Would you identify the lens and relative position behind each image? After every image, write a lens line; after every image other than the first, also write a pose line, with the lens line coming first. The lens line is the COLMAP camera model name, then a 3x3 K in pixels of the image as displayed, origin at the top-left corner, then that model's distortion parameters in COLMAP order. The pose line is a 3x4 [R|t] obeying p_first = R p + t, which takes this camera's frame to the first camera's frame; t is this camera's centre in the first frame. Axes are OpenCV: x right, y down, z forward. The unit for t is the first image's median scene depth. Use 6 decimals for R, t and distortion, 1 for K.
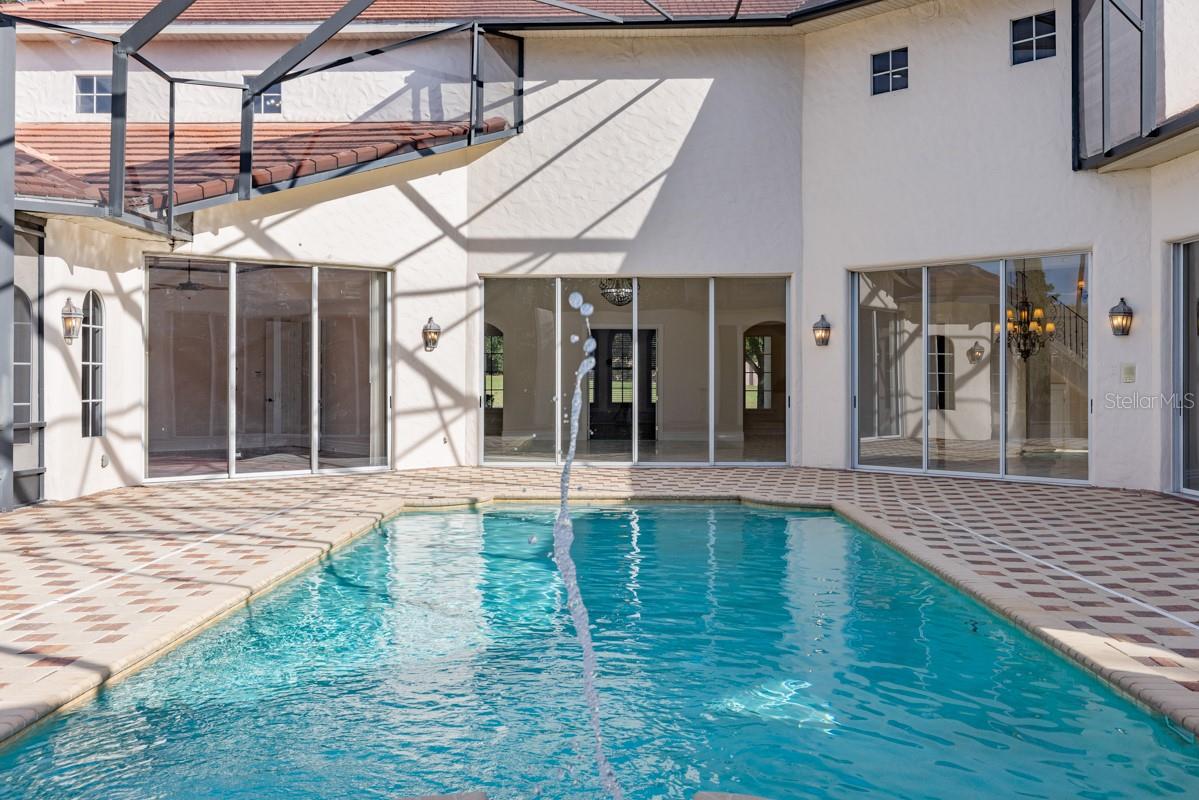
lens RADIAL K [[1165.9, 0, 596.2], [0, 1165.9, 389.8], [0, 0, 1]] dist [0.004178, 0.000000]
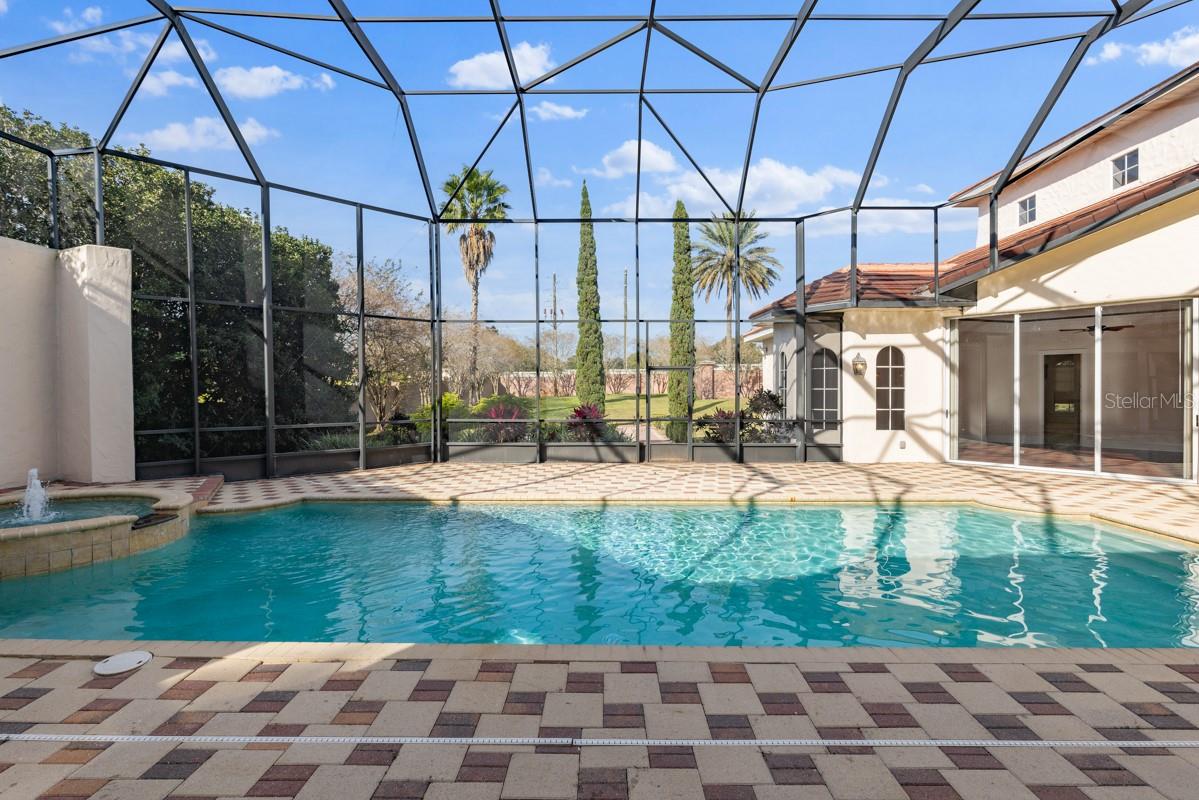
lens RADIAL K [[617.5, 0, 599.7], [0, 617.5, 399.0], [0, 0, 1]] dist [0.003165, 0.000268]
pose [[-0.012951, 0.011277, -0.999853, 0.454335], [-0.011776, 0.999865, 0.011430, -0.010499], [0.999847, 0.011923, -0.012817, 0.524674]]
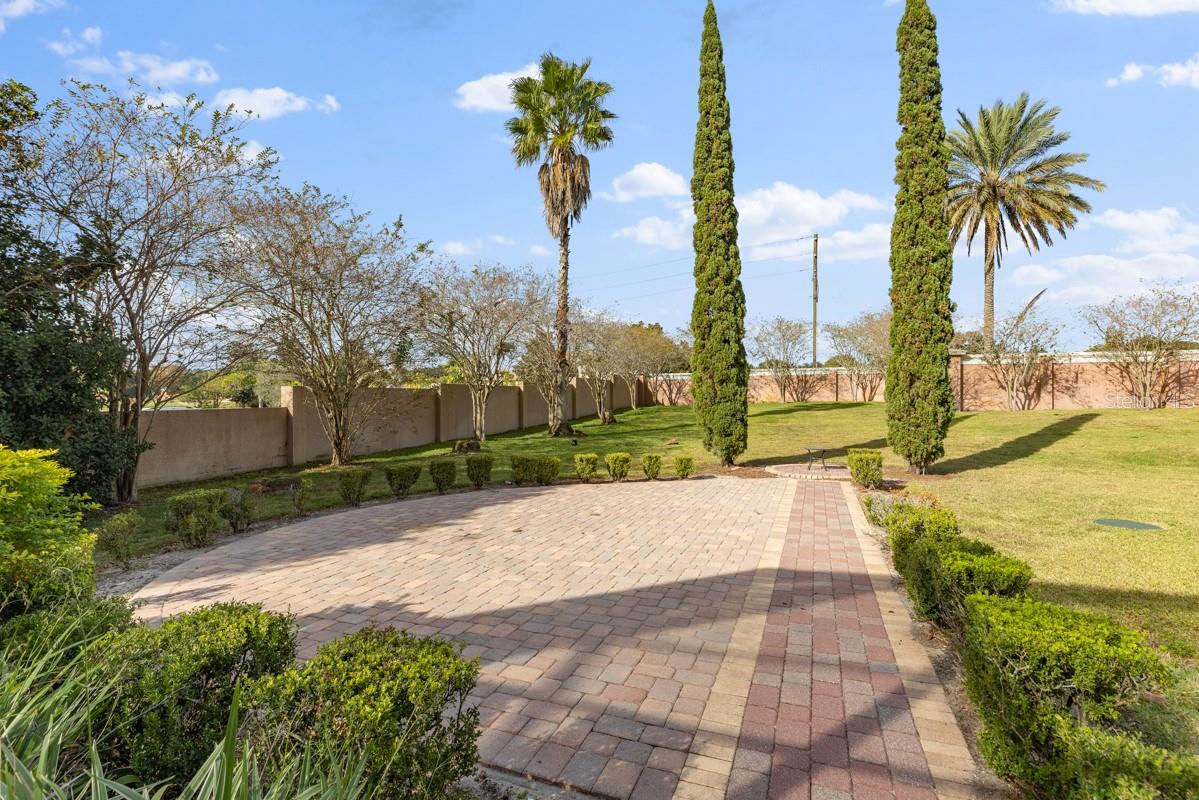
lens RADIAL K [[569.8, 0, 592.9], [0, 569.8, 399.3], [0, 0, 1]] dist [0.005801, 0.001019]
pose [[-0.352479, -0.001154, -0.935819, 0.003448], [-0.016334, 0.999854, 0.004920, -0.010195], [0.935677, 0.017020, -0.352446, 0.561939]]
